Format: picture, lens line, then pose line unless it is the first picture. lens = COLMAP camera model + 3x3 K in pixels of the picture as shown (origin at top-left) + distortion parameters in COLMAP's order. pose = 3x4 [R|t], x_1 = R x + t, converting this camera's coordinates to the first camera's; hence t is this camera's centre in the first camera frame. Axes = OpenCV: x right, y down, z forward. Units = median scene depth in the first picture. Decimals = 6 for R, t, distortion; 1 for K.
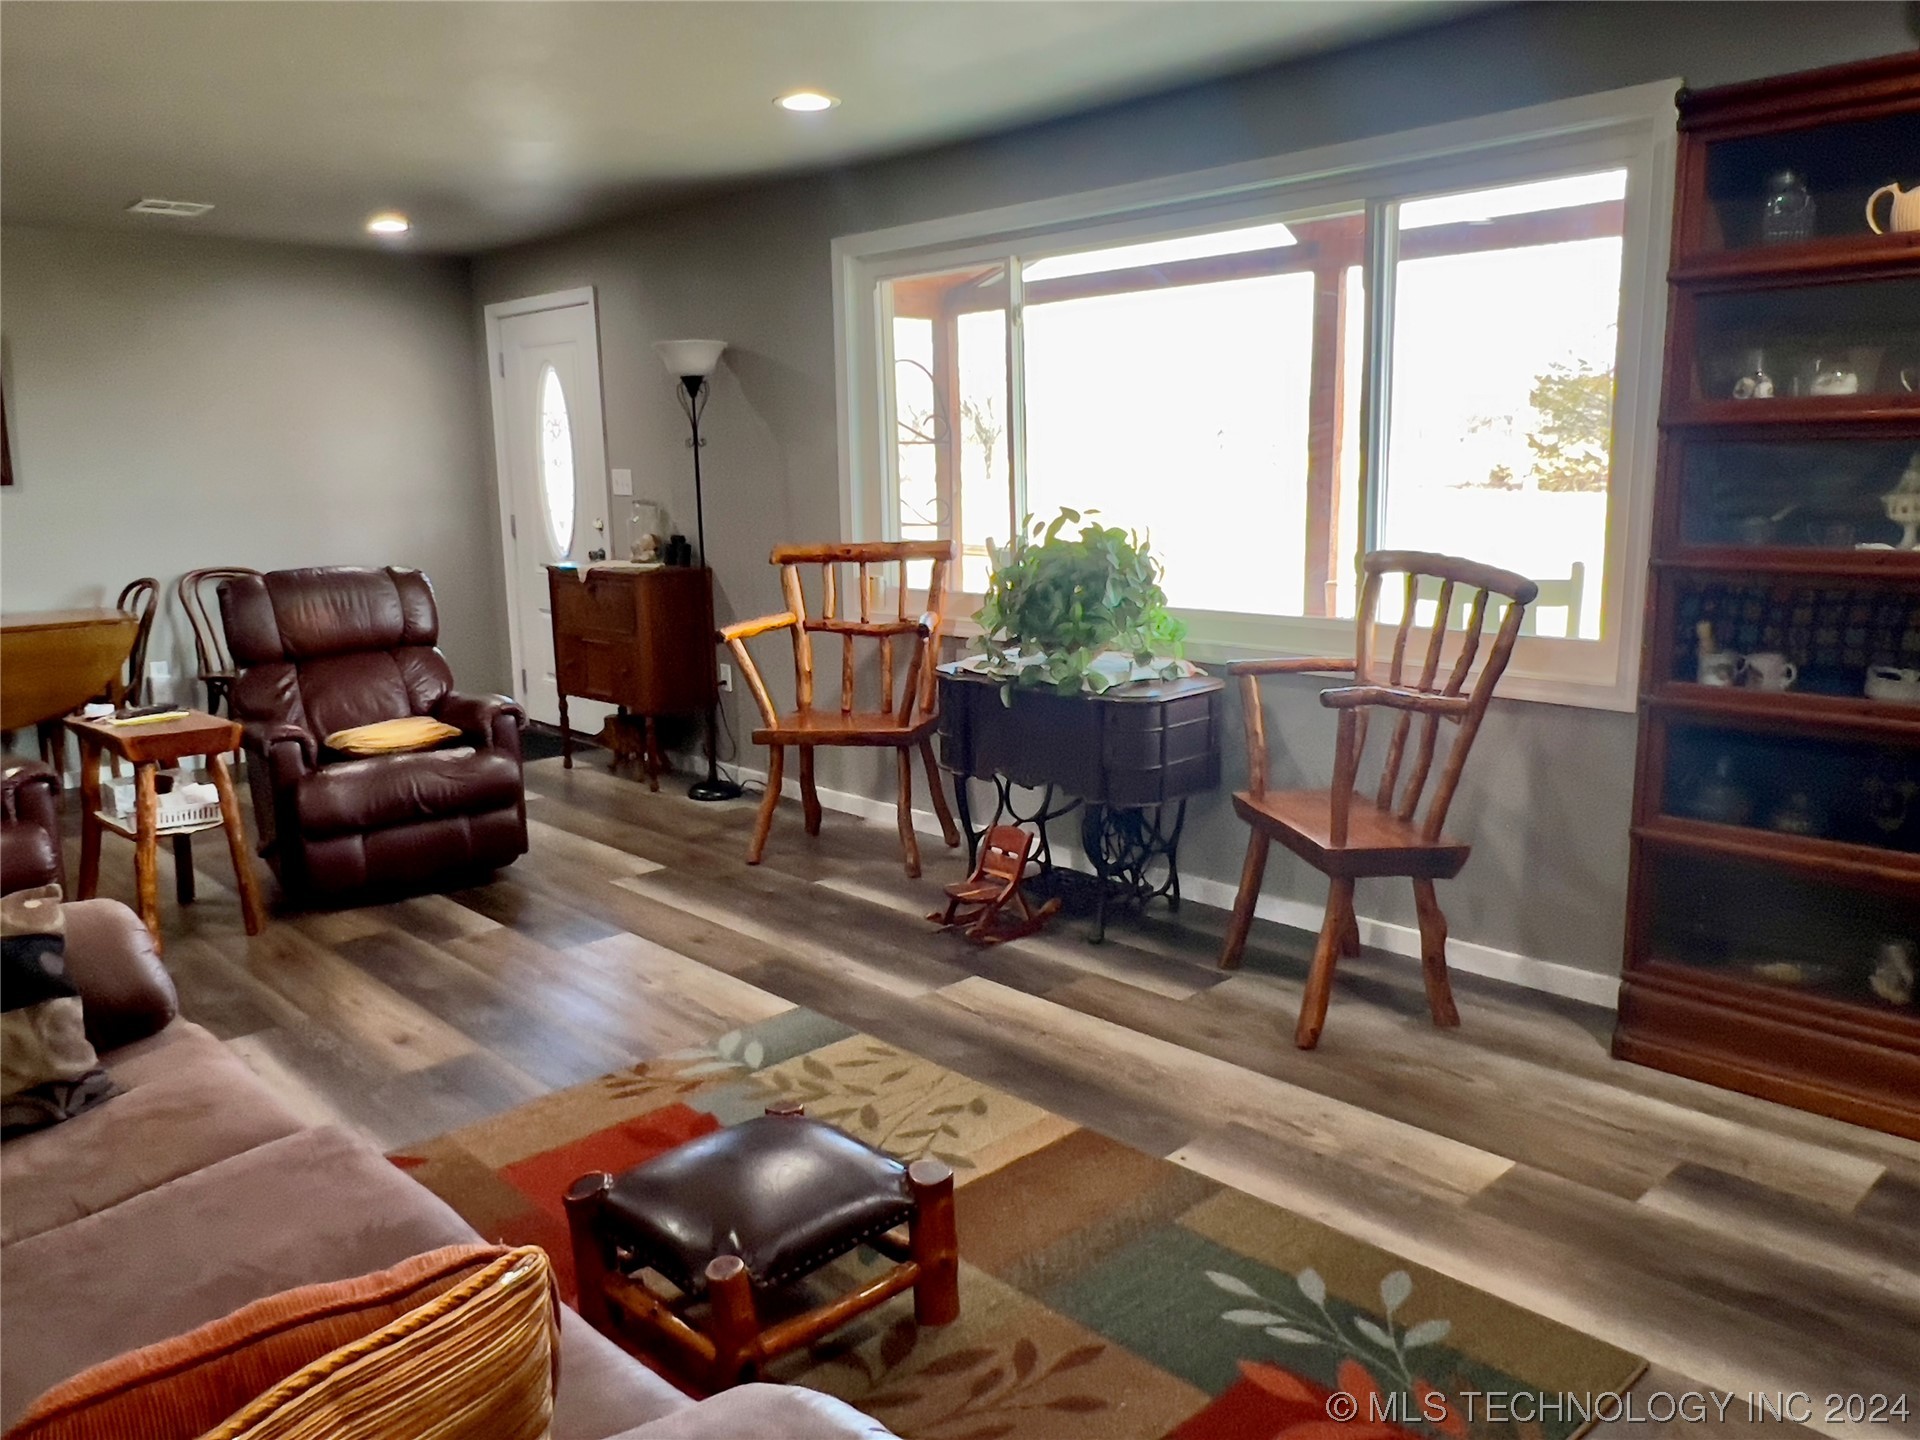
lens RADIAL K [[1462.9, 0, 959.5], [0, 1462.9, 727.0], [0, 0, 1]] dist [0.000593, -0.000182]
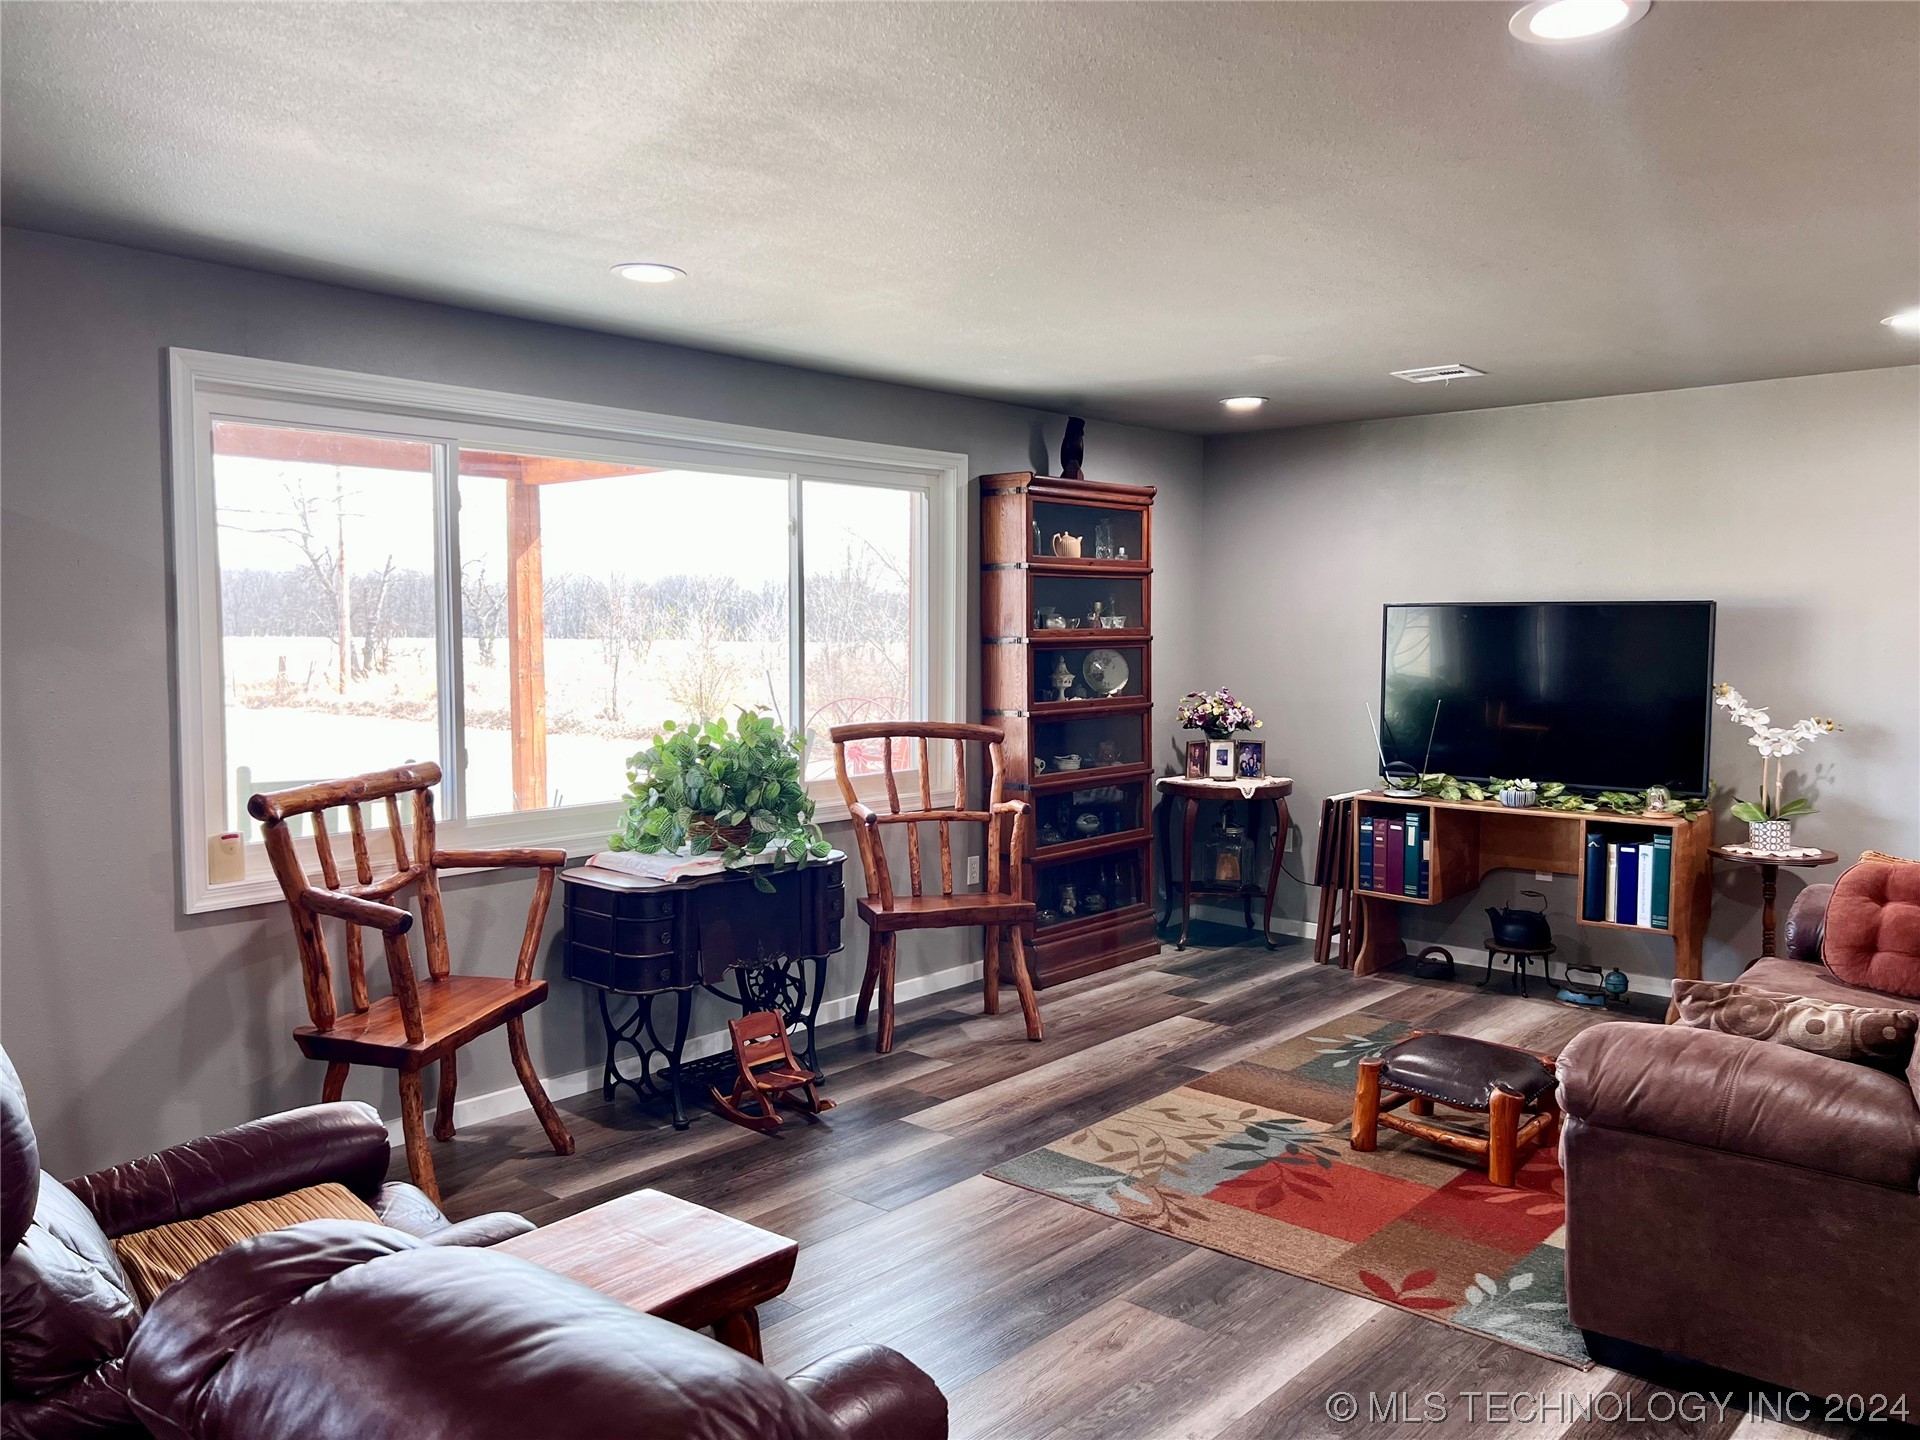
lens RADIAL K [[1443.2, 0, 957.9], [0, 1443.2, 726.4], [0, 0, 1]] dist [0.070817, -0.086687]
pose [[-0.085754, -0.047694, 0.995174, -1.237961], [0.187147, 0.980303, 0.063108, -0.211369], [-0.978582, 0.191655, -0.075140, 1.128987]]
